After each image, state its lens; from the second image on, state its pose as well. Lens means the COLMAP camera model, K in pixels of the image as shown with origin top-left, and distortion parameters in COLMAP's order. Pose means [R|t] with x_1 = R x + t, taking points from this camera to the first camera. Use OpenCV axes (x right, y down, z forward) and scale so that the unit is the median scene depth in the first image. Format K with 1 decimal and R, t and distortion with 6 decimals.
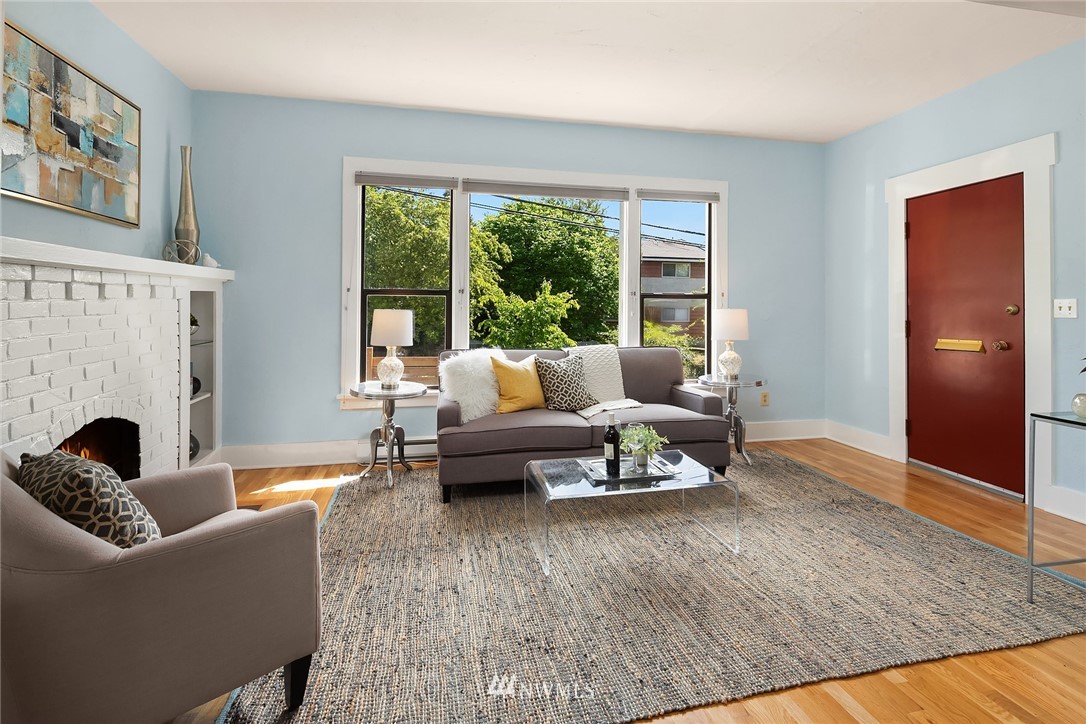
lens RADIAL K [[524.2, 0, 542.3], [0, 524.2, 305.0], [0, 0, 1]] dist [0.000236, -0.001169]
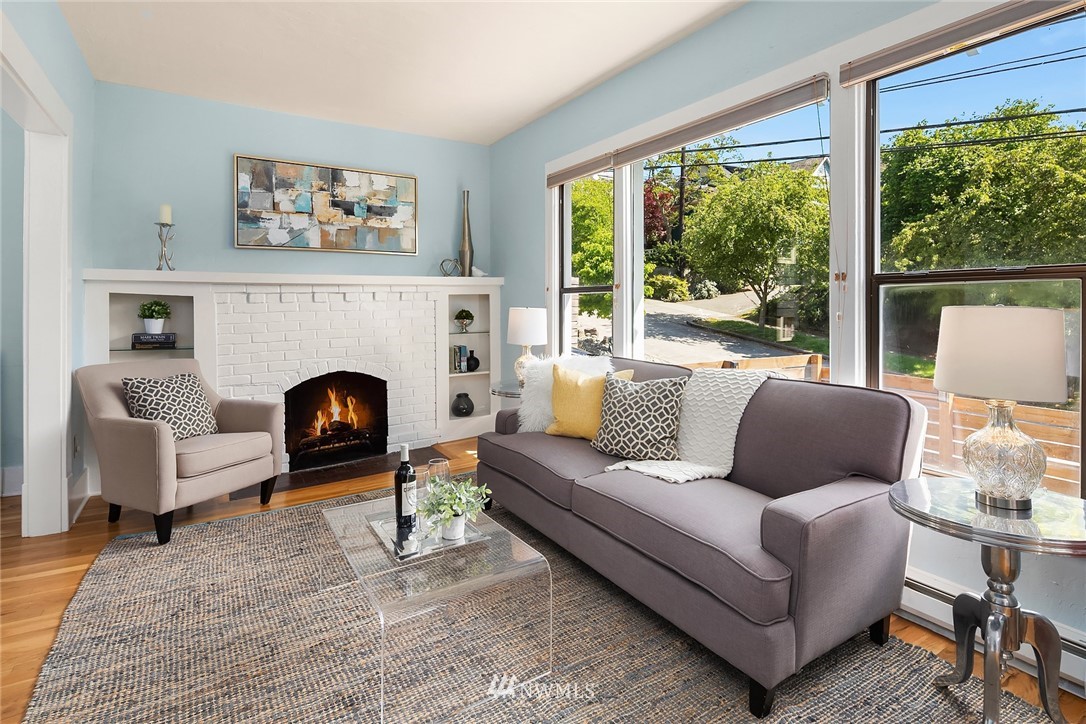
lens RADIAL K [[524.2, 0, 542.3], [0, 524.2, 305.0], [0, 0, 1]] dist [0.000236, -0.001169]
pose [[0.346372, -0.004739, -0.938085, 0.593680], [0.007859, 0.999967, -0.002150, 0.004996], [0.938064, -0.006628, 0.346398, 0.604229]]
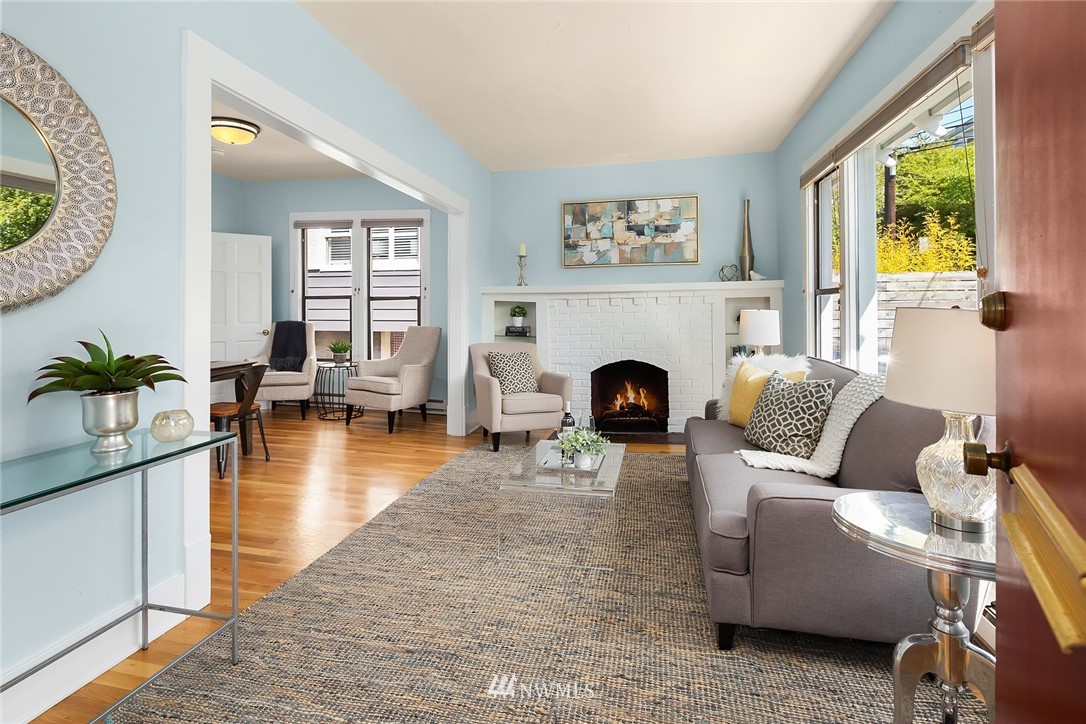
lens RADIAL K [[524.2, 0, 542.3], [0, 524.2, 305.0], [0, 0, 1]] dist [0.000236, -0.001169]
pose [[-0.411385, -0.009135, -0.911416, 0.769673], [0.007250, 0.999885, -0.013294, 0.008412], [0.911433, -0.012077, -0.411271, 0.923531]]
